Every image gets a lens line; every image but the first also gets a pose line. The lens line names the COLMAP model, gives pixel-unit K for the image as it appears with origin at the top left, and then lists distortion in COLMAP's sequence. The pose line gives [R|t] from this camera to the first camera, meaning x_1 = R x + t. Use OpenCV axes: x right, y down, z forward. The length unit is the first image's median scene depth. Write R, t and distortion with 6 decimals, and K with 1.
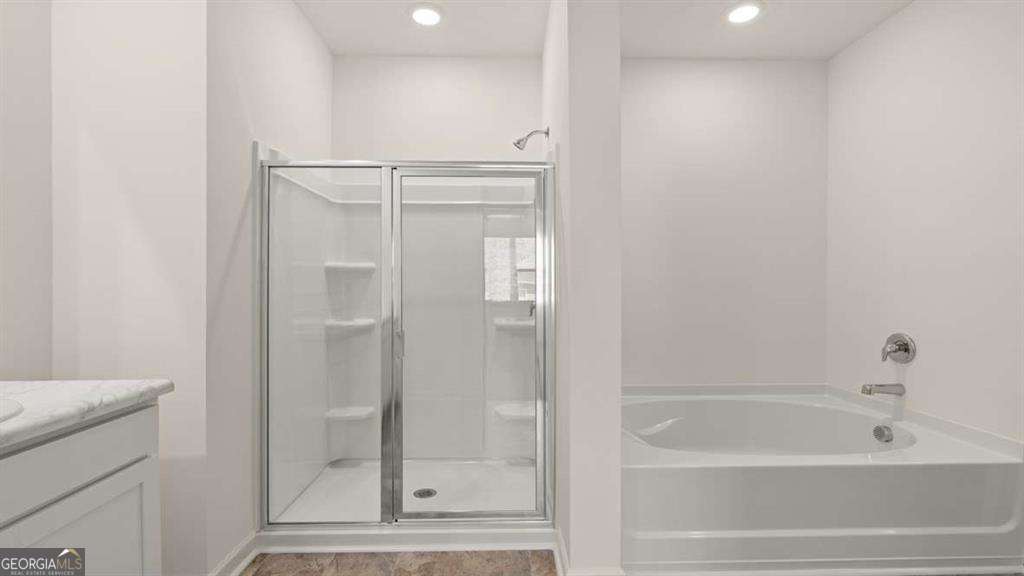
lens RADIAL K [[478.4, 0, 514.7], [0, 478.4, 288.0], [0, 0, 1]] dist [-0.001061, -0.000403]
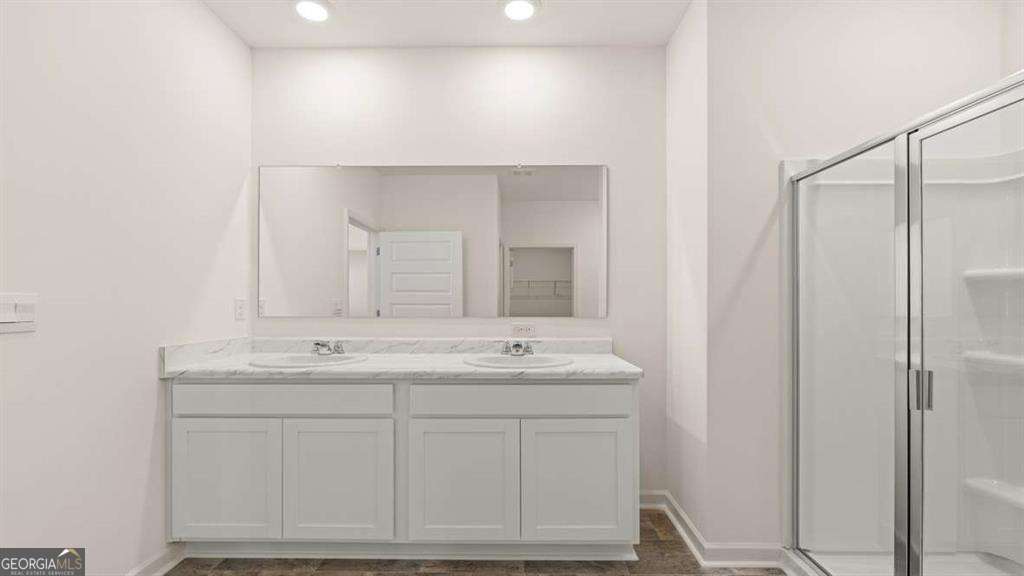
lens RADIAL K [[441.3, 0, 514.0], [0, 441.3, 294.7], [0, 0, 1]] dist [-0.001763, 0.000166]
pose [[-0.051003, -0.010499, -0.998643, 0.419955], [-0.002016, 0.999944, -0.010410, -0.010953], [0.998696, 0.001482, -0.051022, 0.476747]]
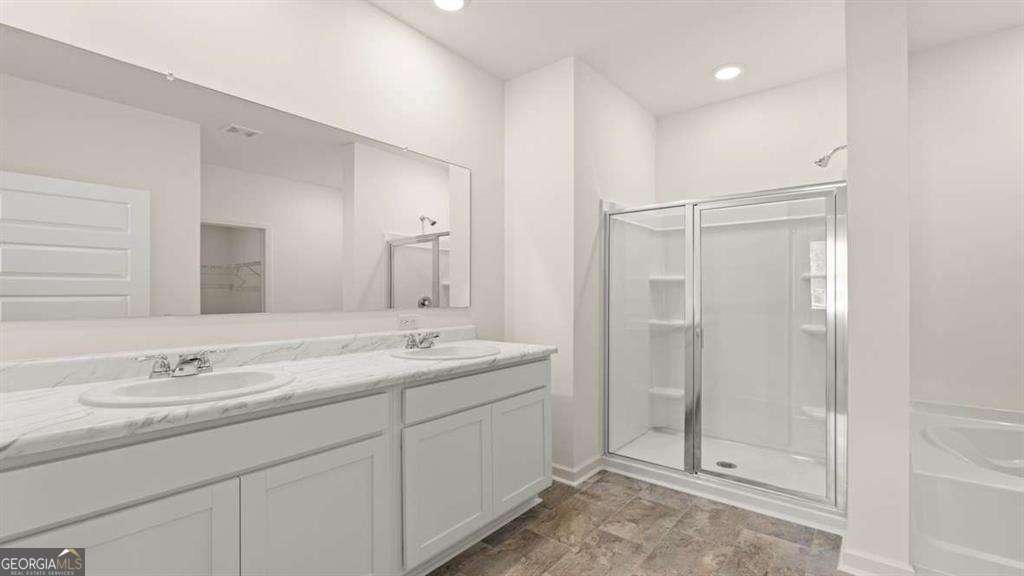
lens RADIAL K [[440.2, 0, 508.4], [0, 440.2, 289.4], [0, 0, 1]] dist [0.003233, 0.000767]
pose [[0.750213, -0.002978, -0.661189, 0.166308], [-0.005155, 0.999933, -0.010353, -0.002524], [0.661176, 0.011175, 0.750148, -0.252308]]
